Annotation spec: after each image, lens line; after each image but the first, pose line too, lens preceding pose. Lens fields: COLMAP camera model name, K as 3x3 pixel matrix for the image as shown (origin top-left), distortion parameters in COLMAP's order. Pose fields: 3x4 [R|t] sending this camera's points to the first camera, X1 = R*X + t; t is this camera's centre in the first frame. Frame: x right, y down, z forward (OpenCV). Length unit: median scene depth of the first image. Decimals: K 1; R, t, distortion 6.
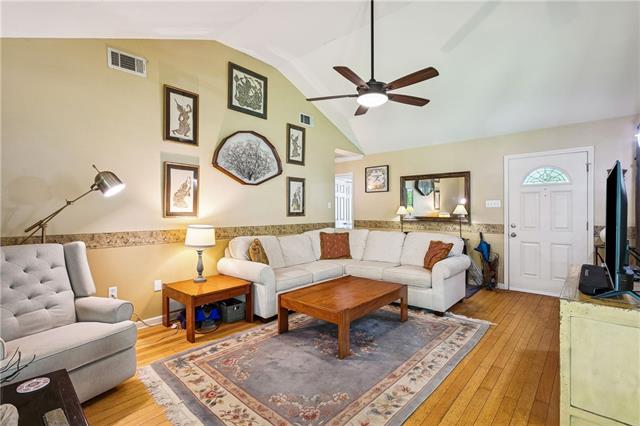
lens RADIAL K [[299.6, 0, 317.7], [0, 299.6, 211.4], [0, 0, 1]] dist [-0.004177, 0.000272]
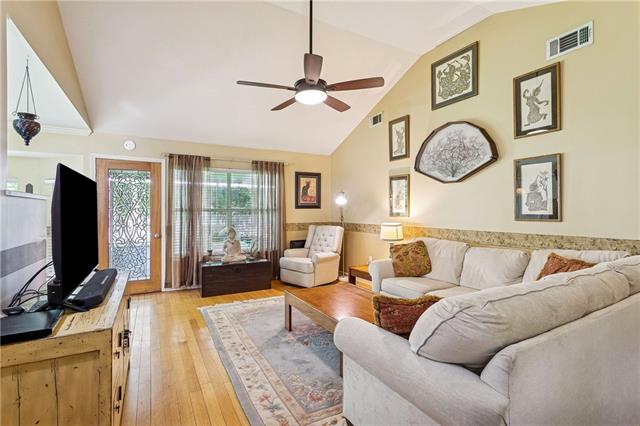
lens RADIAL K [[299.6, 0, 317.8], [0, 299.6, 210.9], [0, 0, 1]] dist [-0.004177, 0.000272]
pose [[-0.317229, -0.006602, -0.948326, 0.741795], [-0.008669, 0.999954, -0.004061, 0.002137], [0.948309, 0.006933, -0.317272, 0.911130]]
